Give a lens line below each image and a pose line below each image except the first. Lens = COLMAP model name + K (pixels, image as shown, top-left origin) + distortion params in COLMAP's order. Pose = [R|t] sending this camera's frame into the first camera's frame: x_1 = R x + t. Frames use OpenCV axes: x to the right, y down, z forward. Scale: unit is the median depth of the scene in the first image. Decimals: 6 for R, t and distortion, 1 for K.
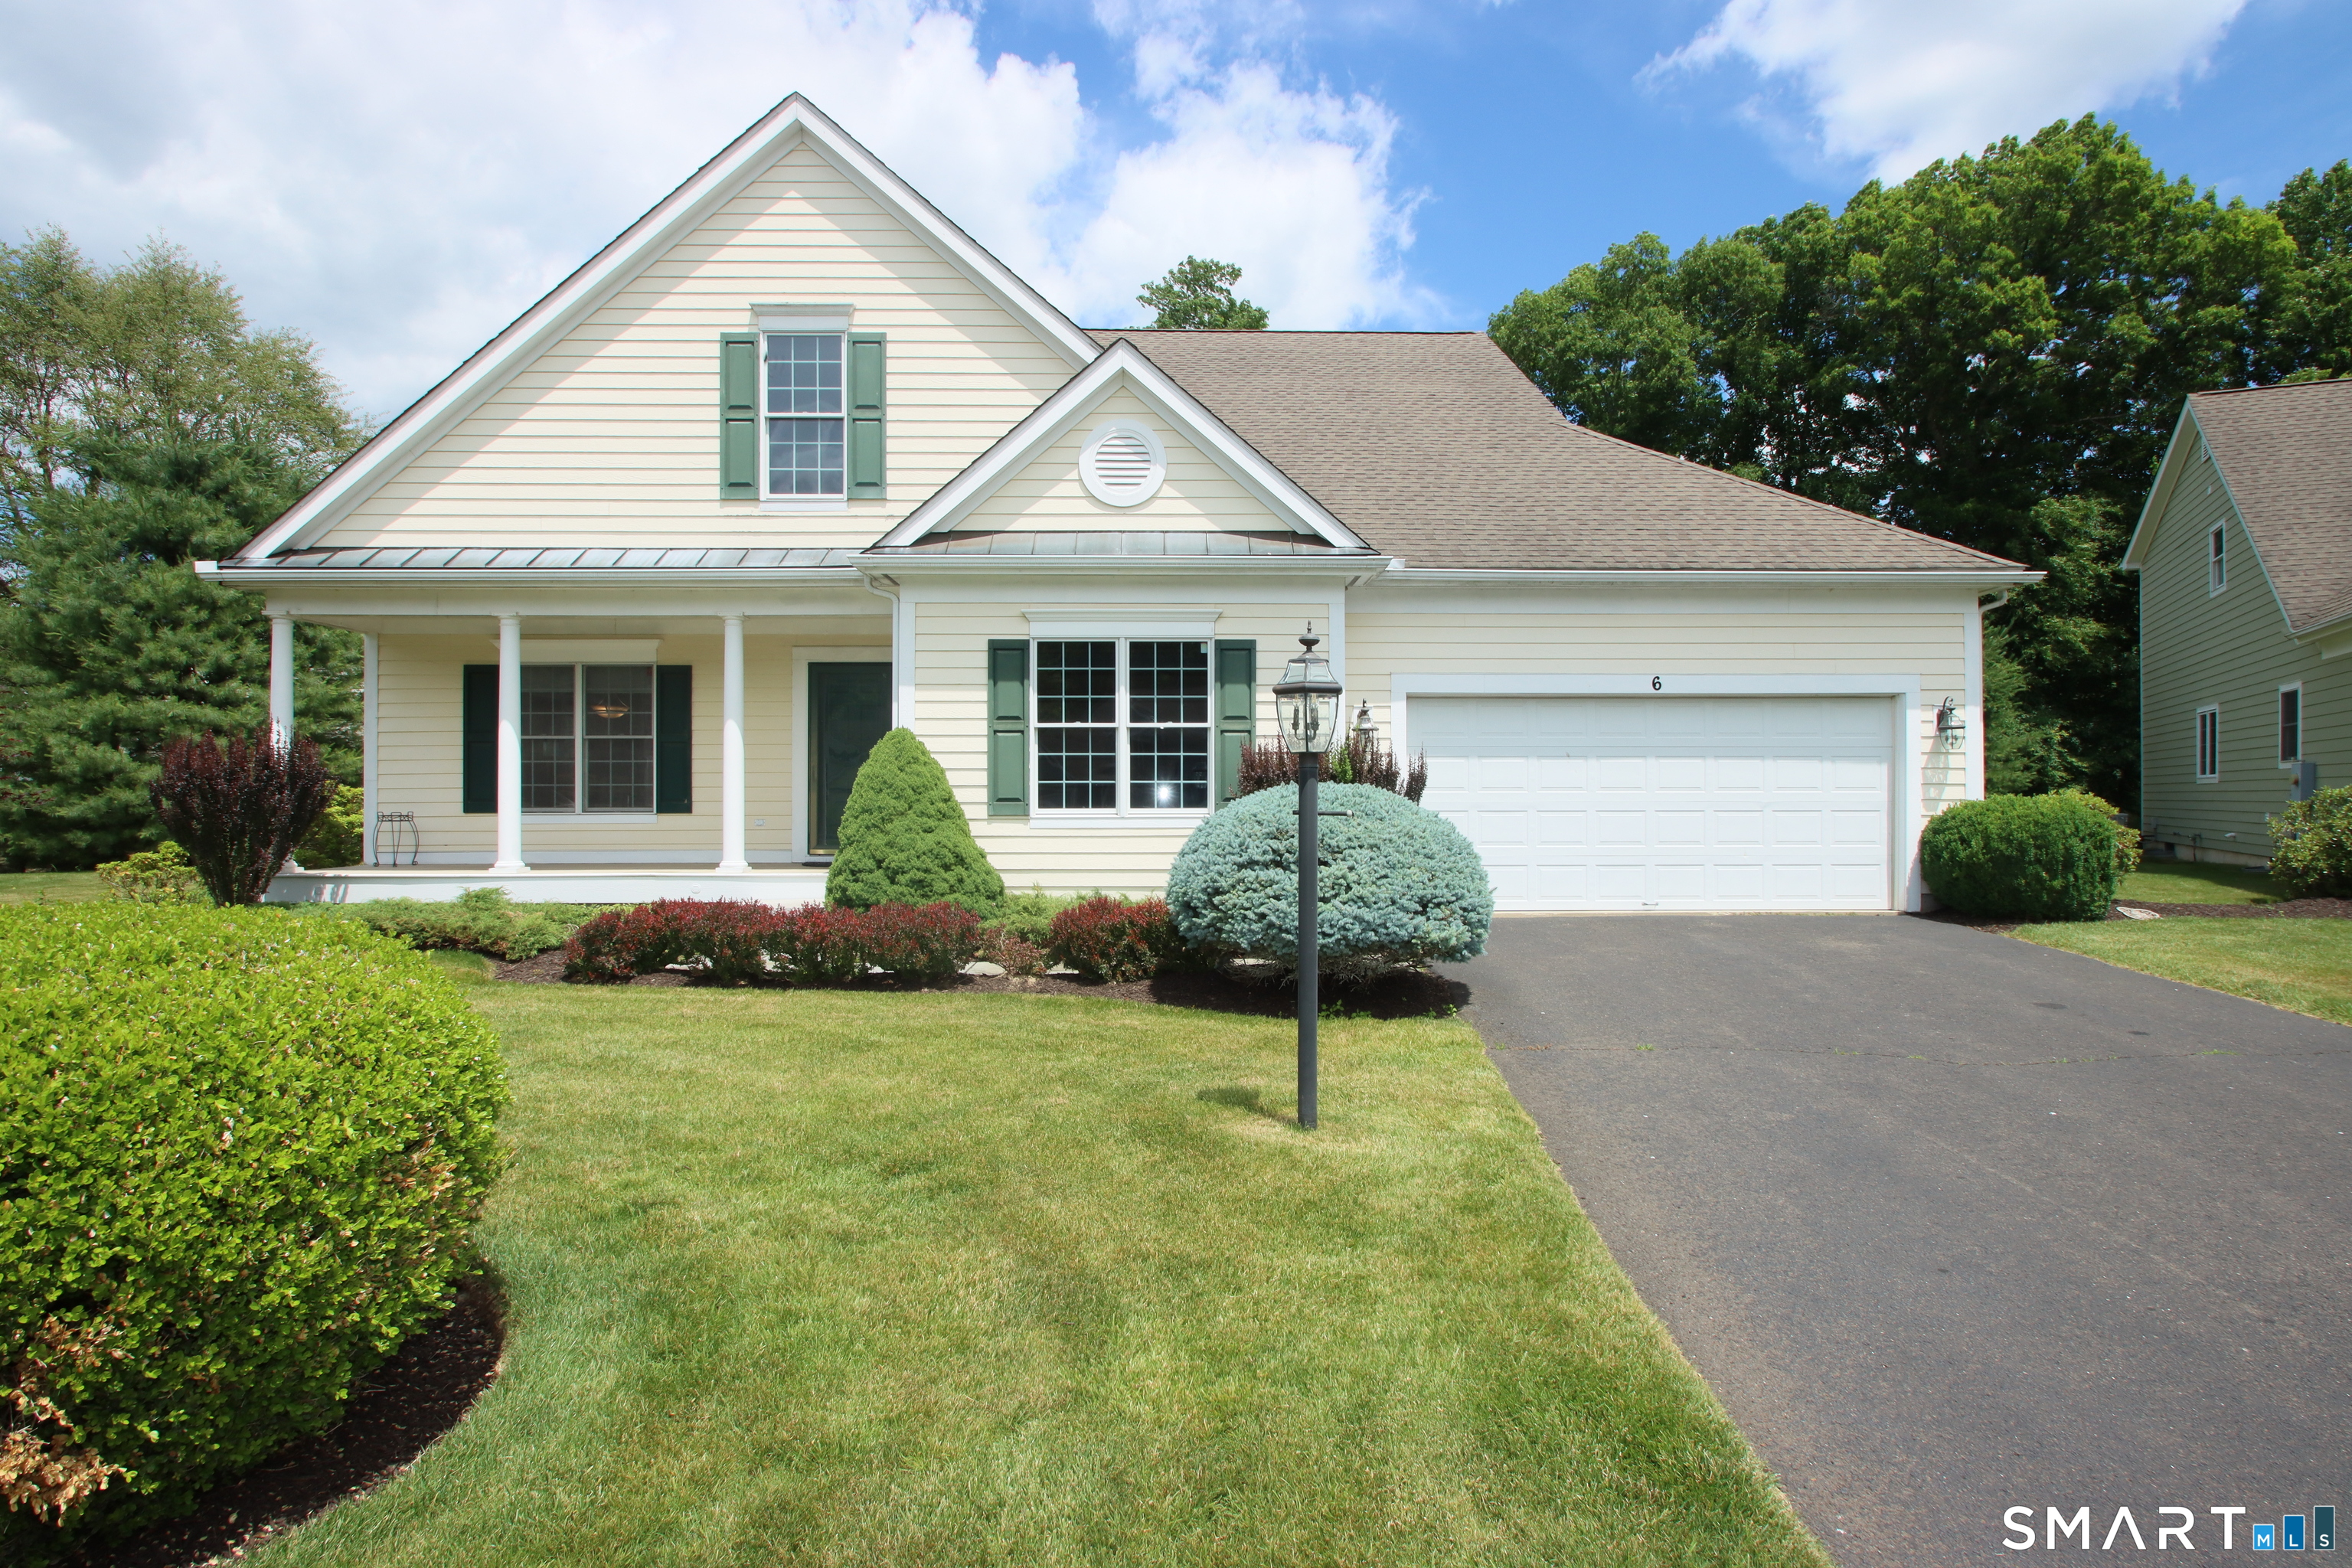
lens RADIAL K [[1216.3, 0, 1176.0], [0, 1216.3, 784.0], [0, 0, 1]] dist [-0.002216, -0.000313]
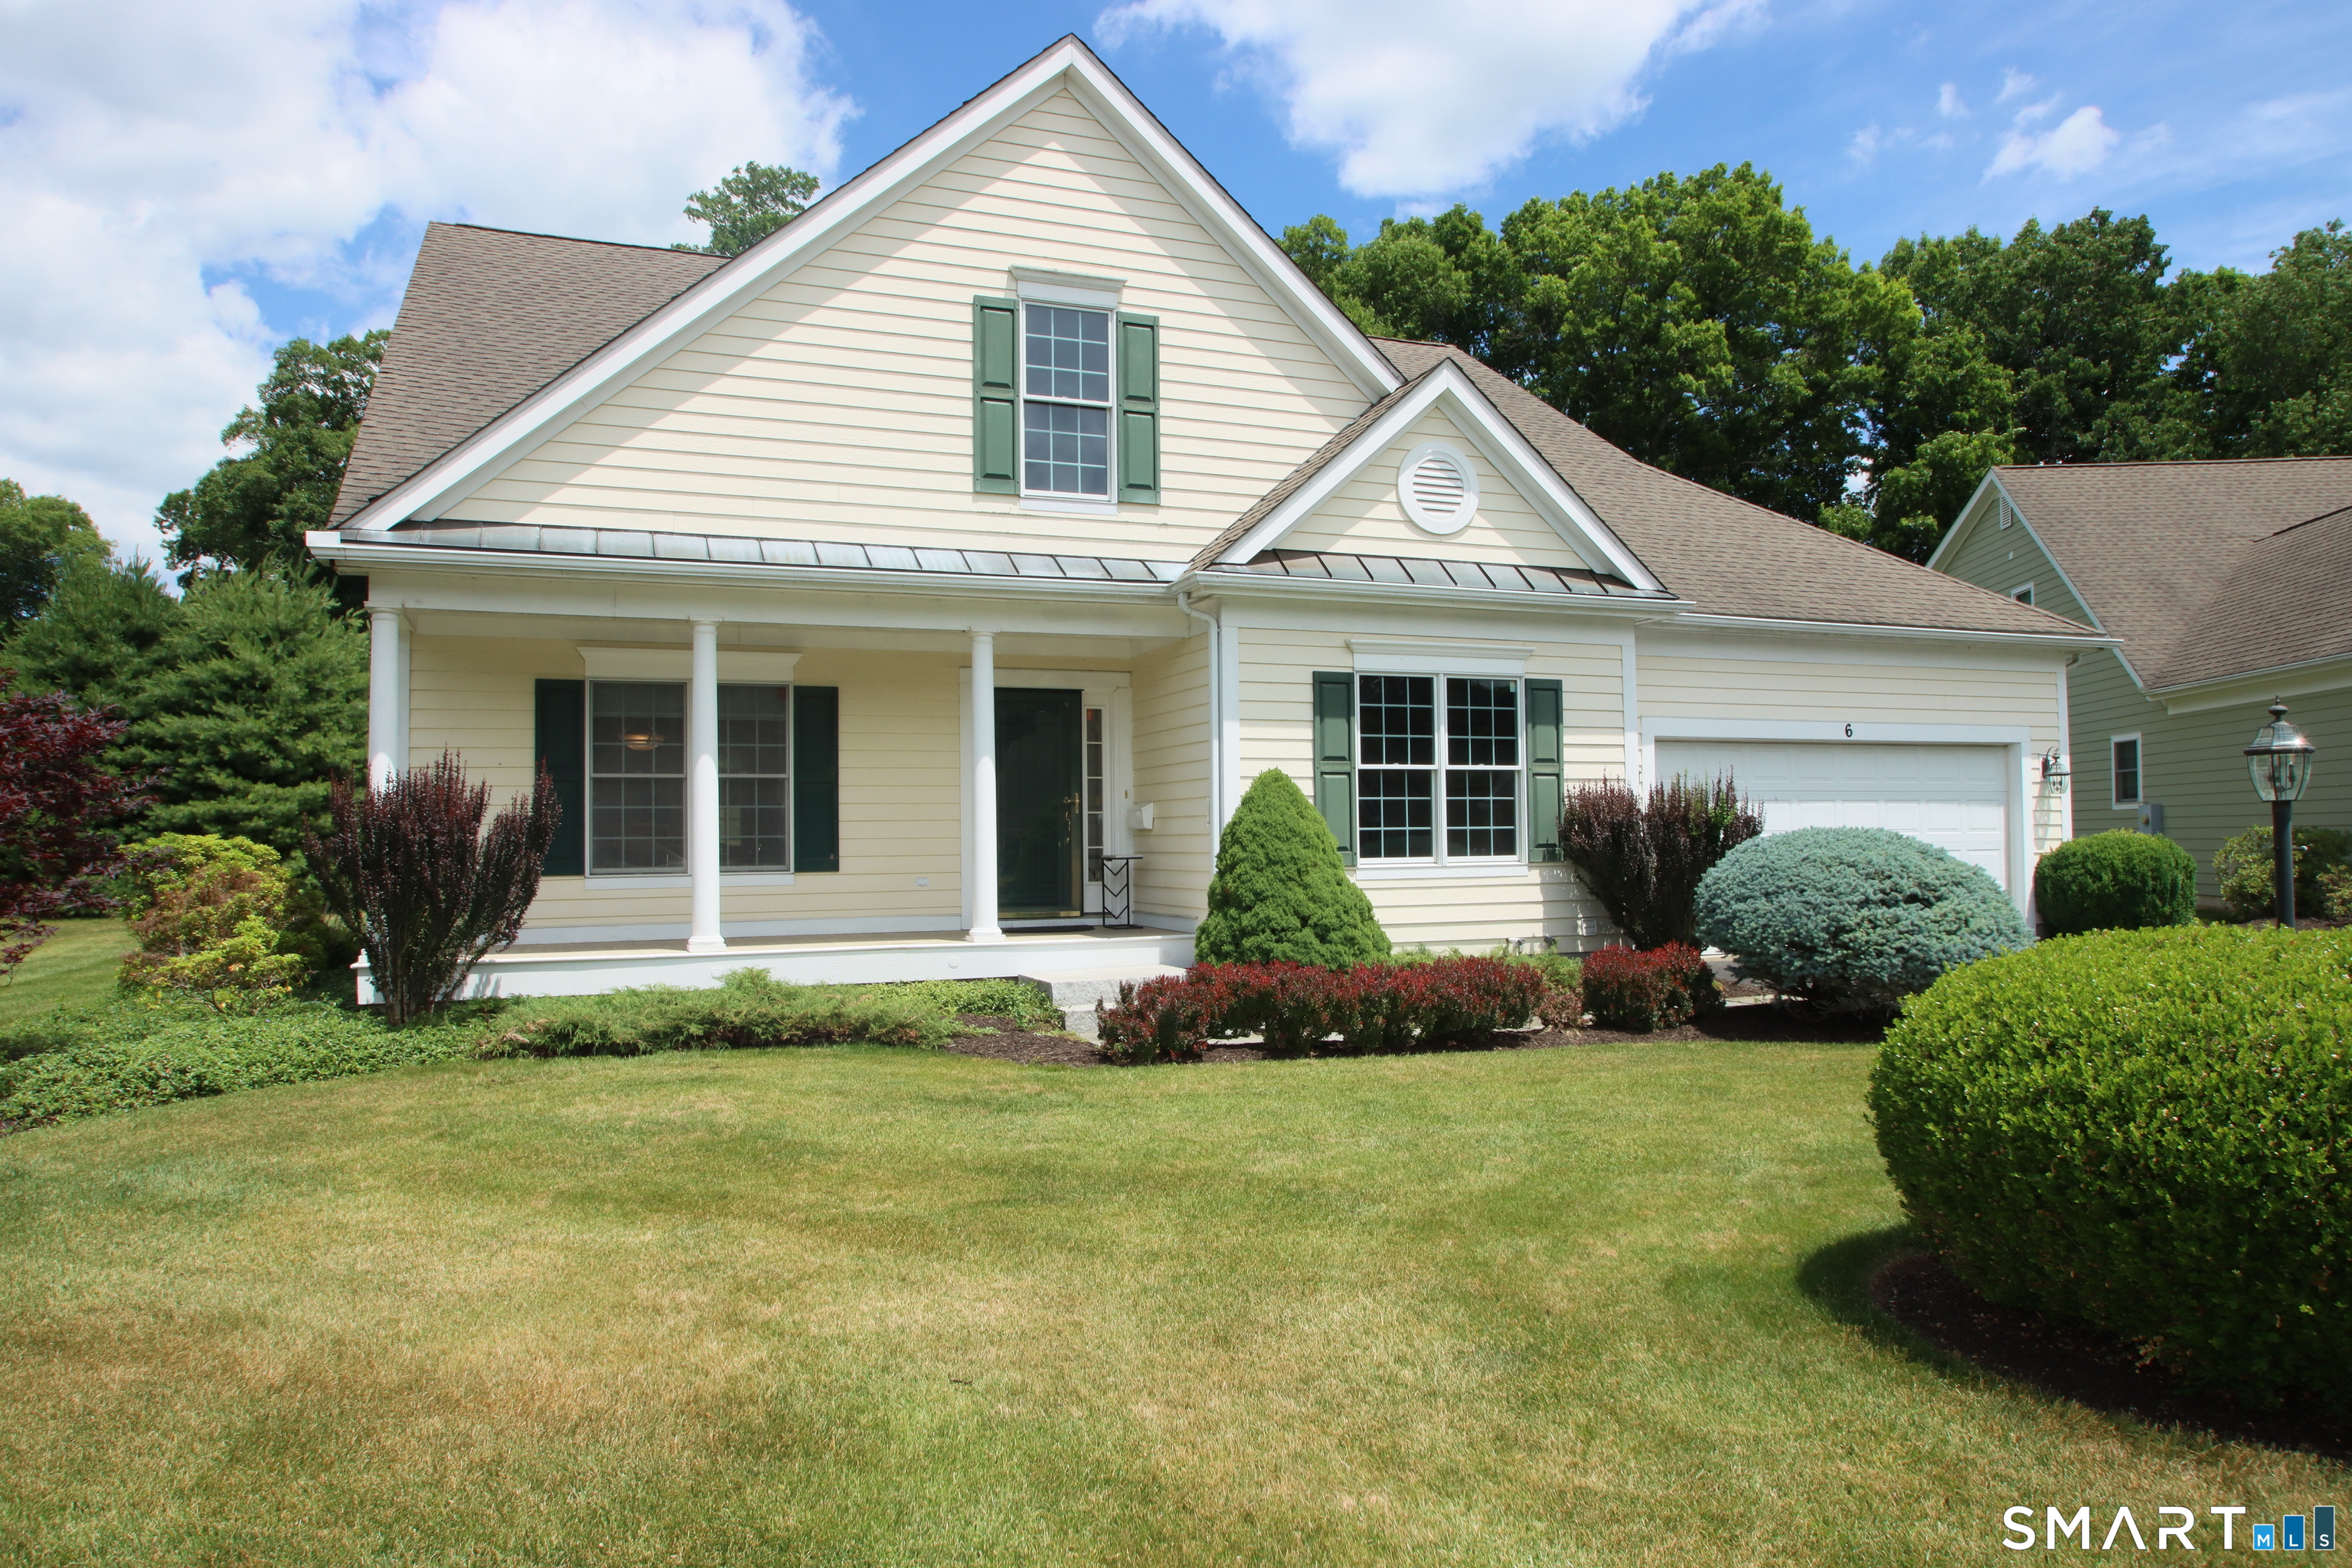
lens RADIAL K [[1530.3, 0, 1176.0], [0, 1530.3, 784.0], [0, 0, 1]] dist [-0.030251, 0.000894]
pose [[0.935368, 0.003514, 0.353657, -0.626219], [0.007768, 0.999505, -0.030476, -0.001424], [-0.353590, 0.031253, 0.934878, -0.021136]]
